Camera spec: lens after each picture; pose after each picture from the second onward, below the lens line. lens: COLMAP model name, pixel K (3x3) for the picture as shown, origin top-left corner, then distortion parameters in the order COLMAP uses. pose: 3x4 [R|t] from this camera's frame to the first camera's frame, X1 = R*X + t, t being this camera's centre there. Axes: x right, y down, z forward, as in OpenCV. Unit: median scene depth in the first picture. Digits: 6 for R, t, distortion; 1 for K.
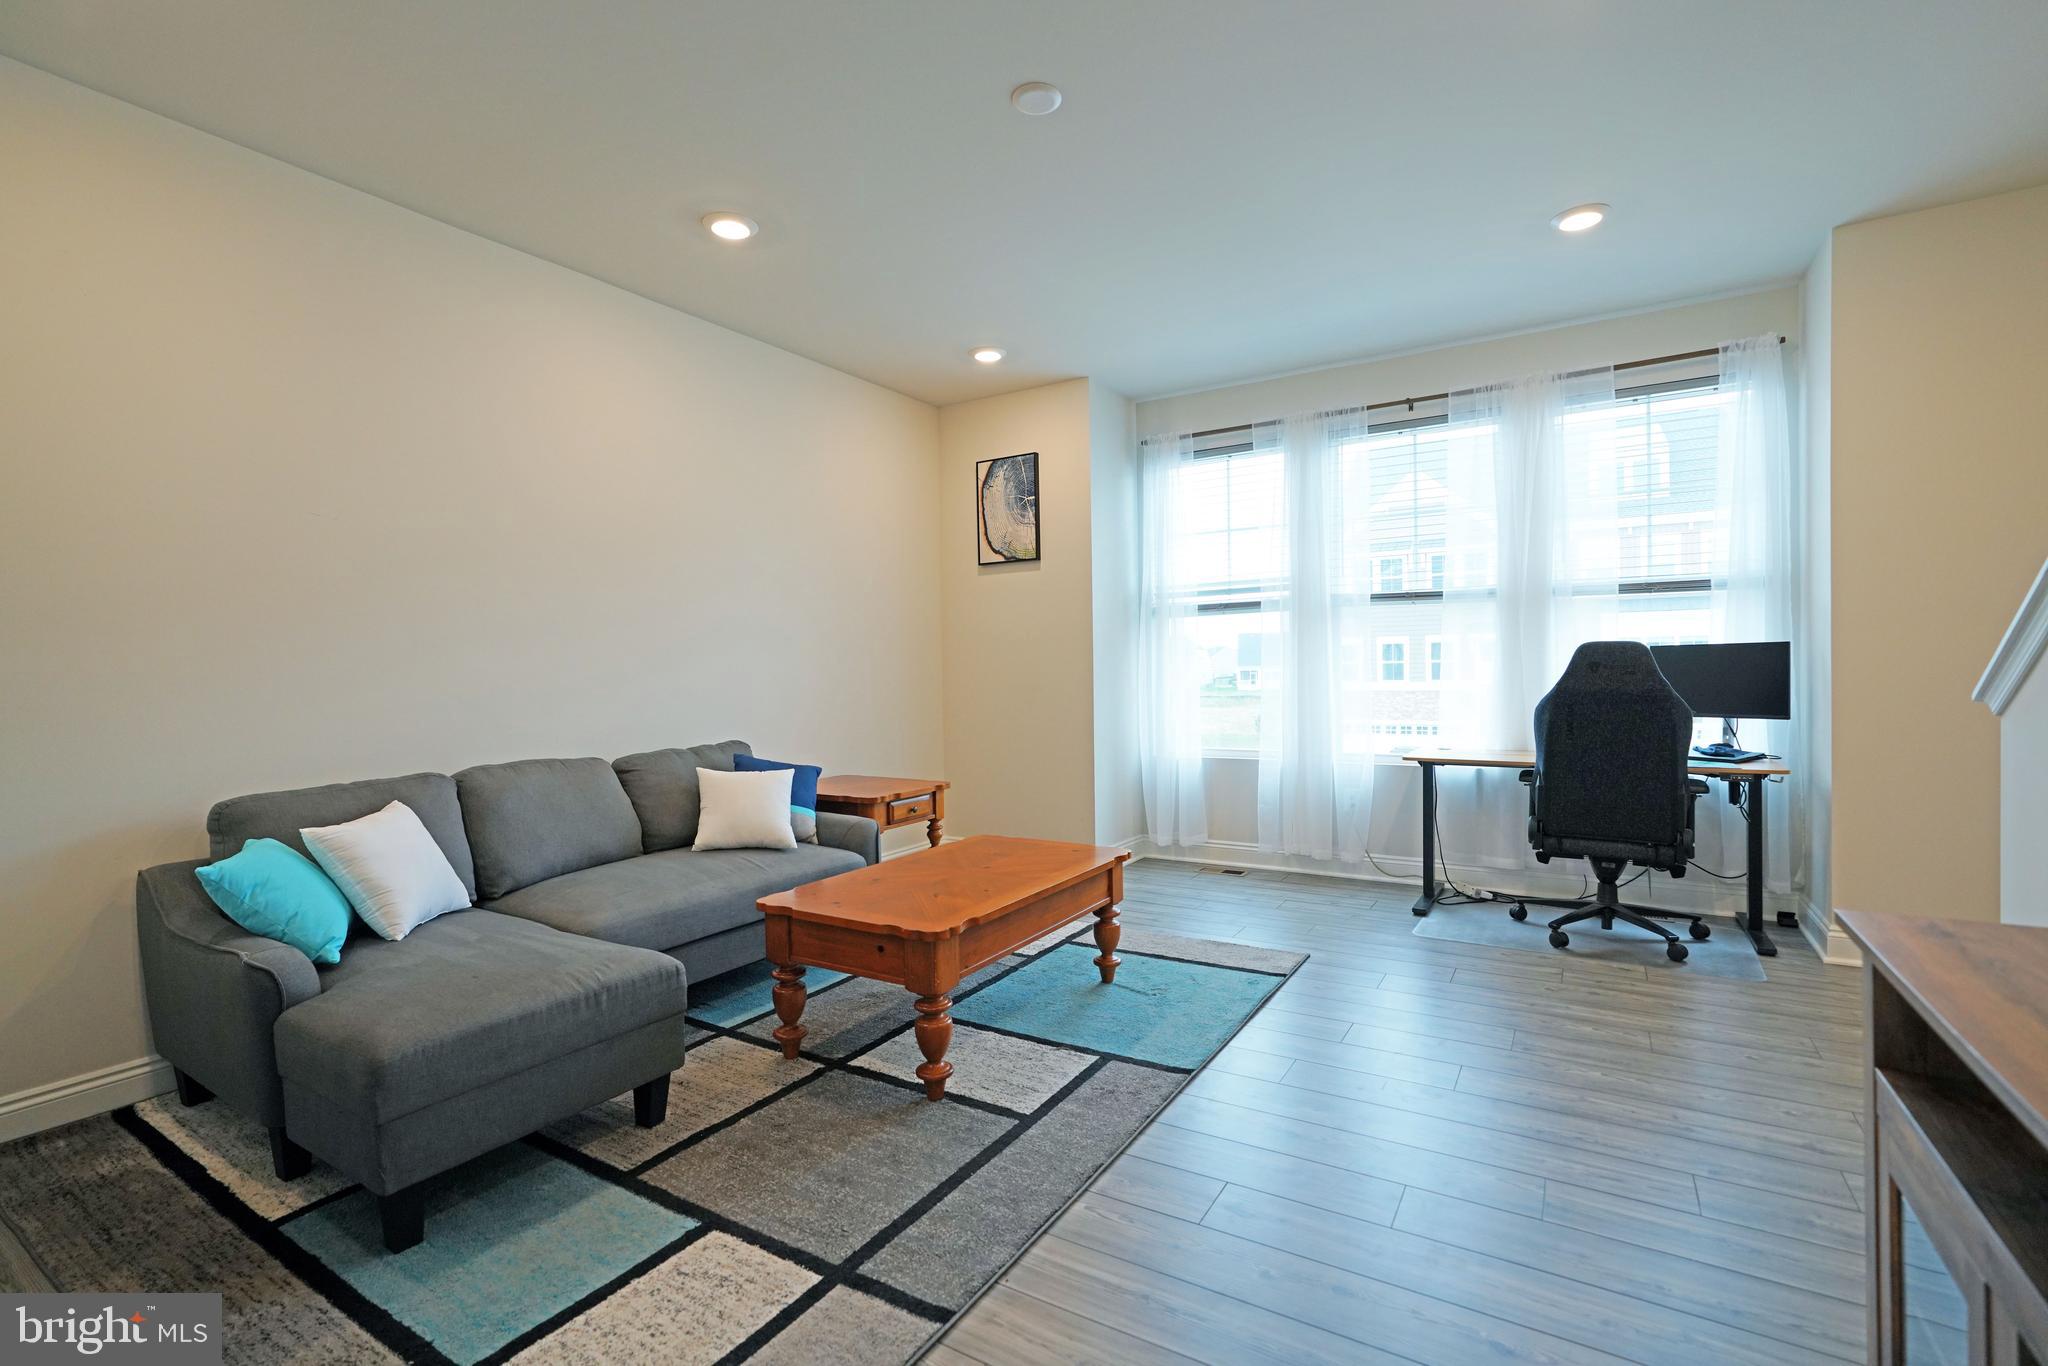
lens RADIAL K [[915.5, 0, 1029.8], [0, 915.5, 687.2], [0, 0, 1]] dist [-0.010940, 0.005782]
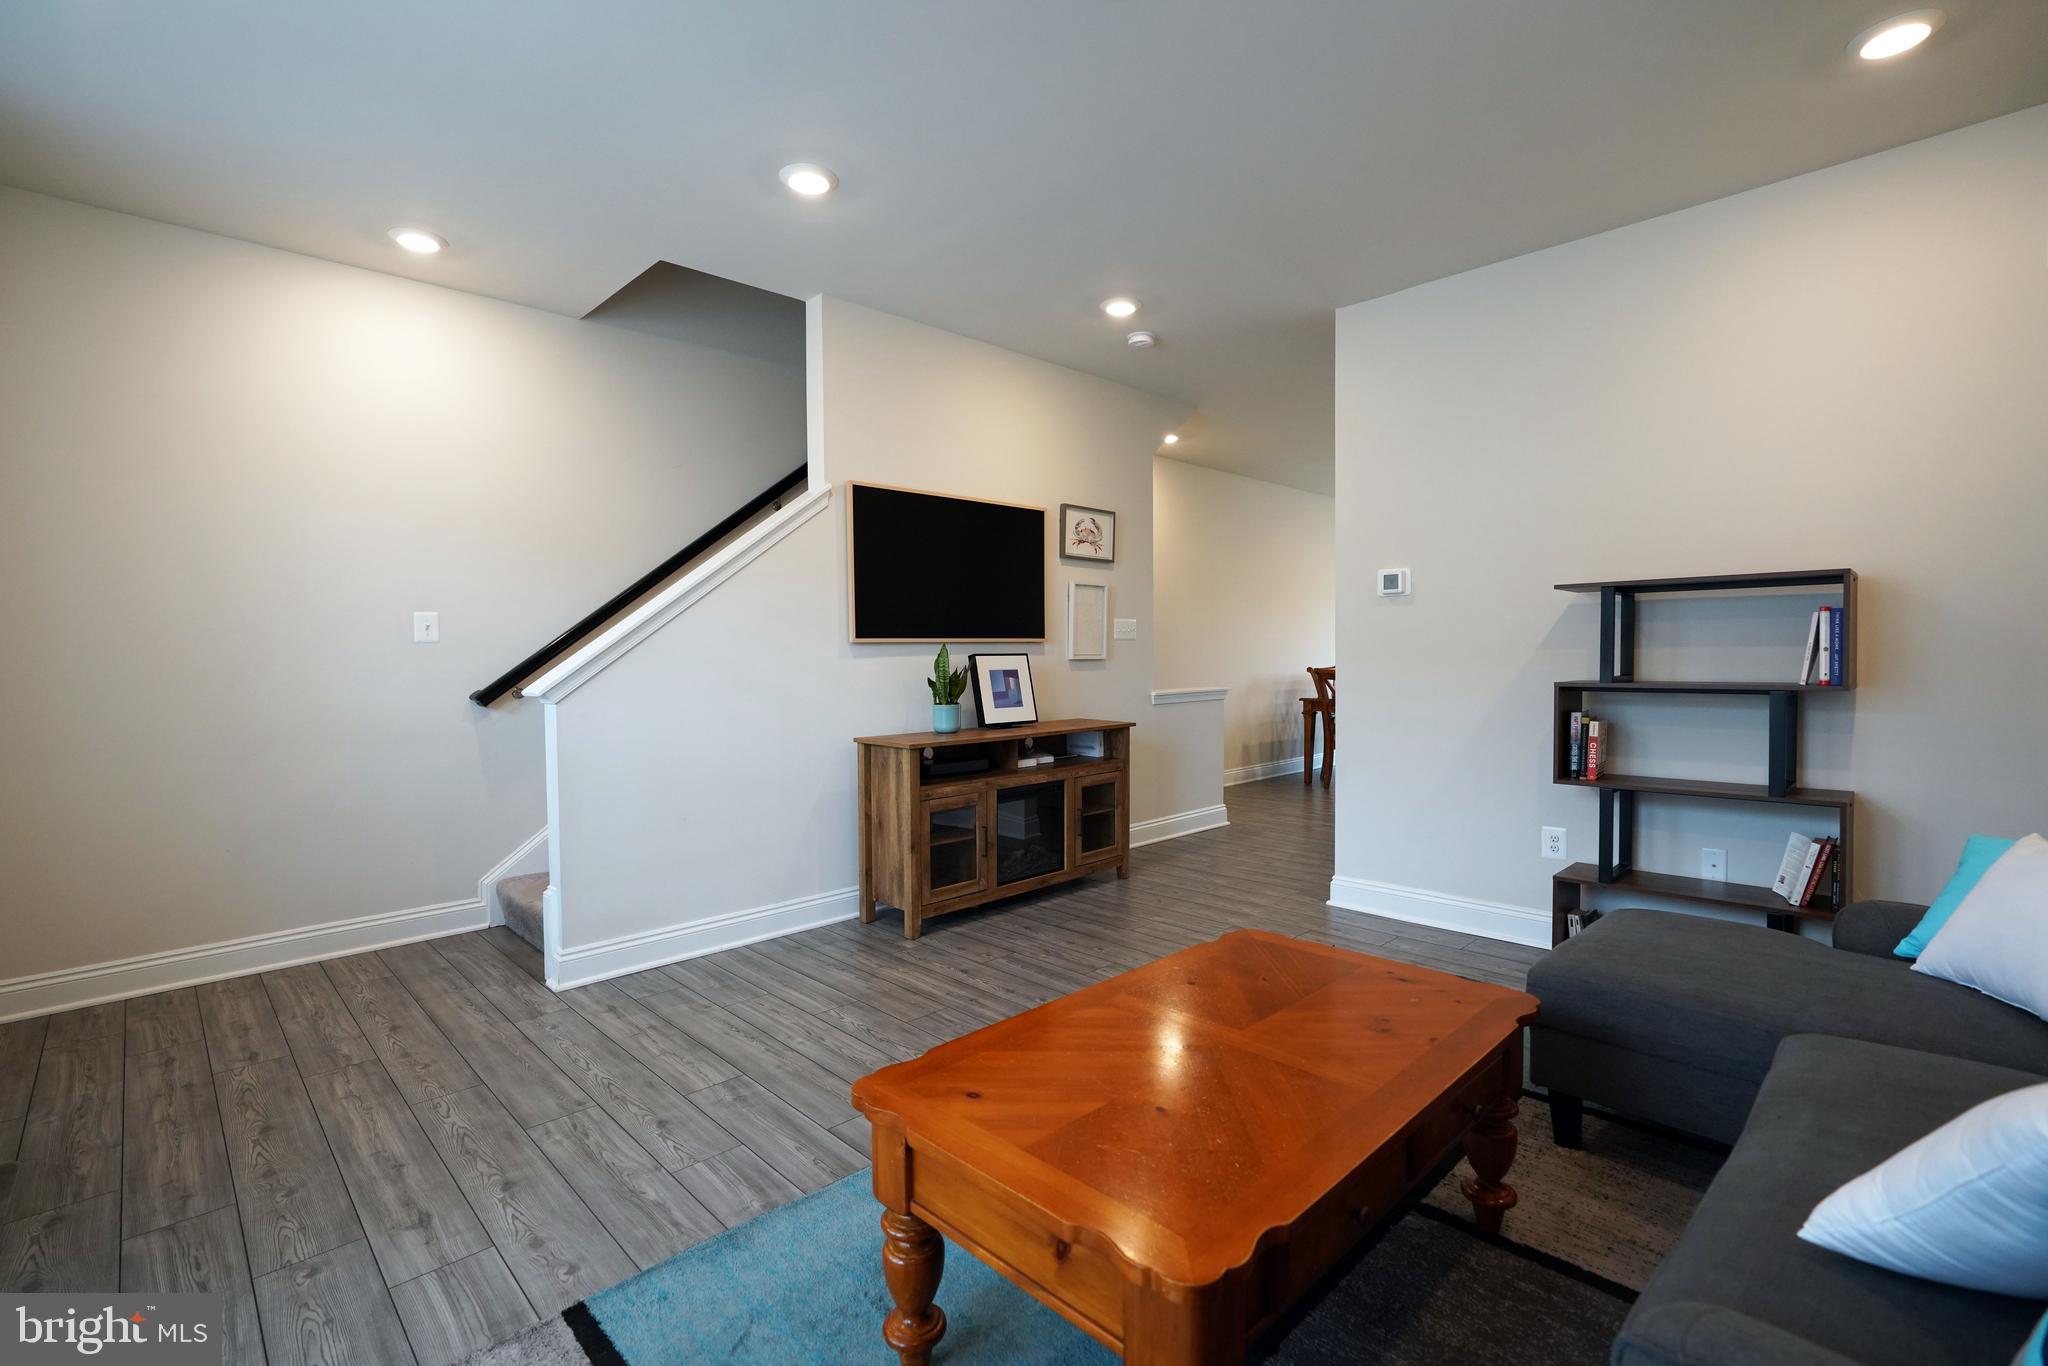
lens RADIAL K [[915.5, 0, 1029.8], [0, 915.5, 687.2], [0, 0, 1]] dist [-0.010940, 0.005782]
pose [[-0.971738, 0.016109, 0.235514, -0.060986], [0.029261, 0.998195, 0.052454, -0.027432], [-0.234243, 0.057863, -0.970454, 1.053235]]
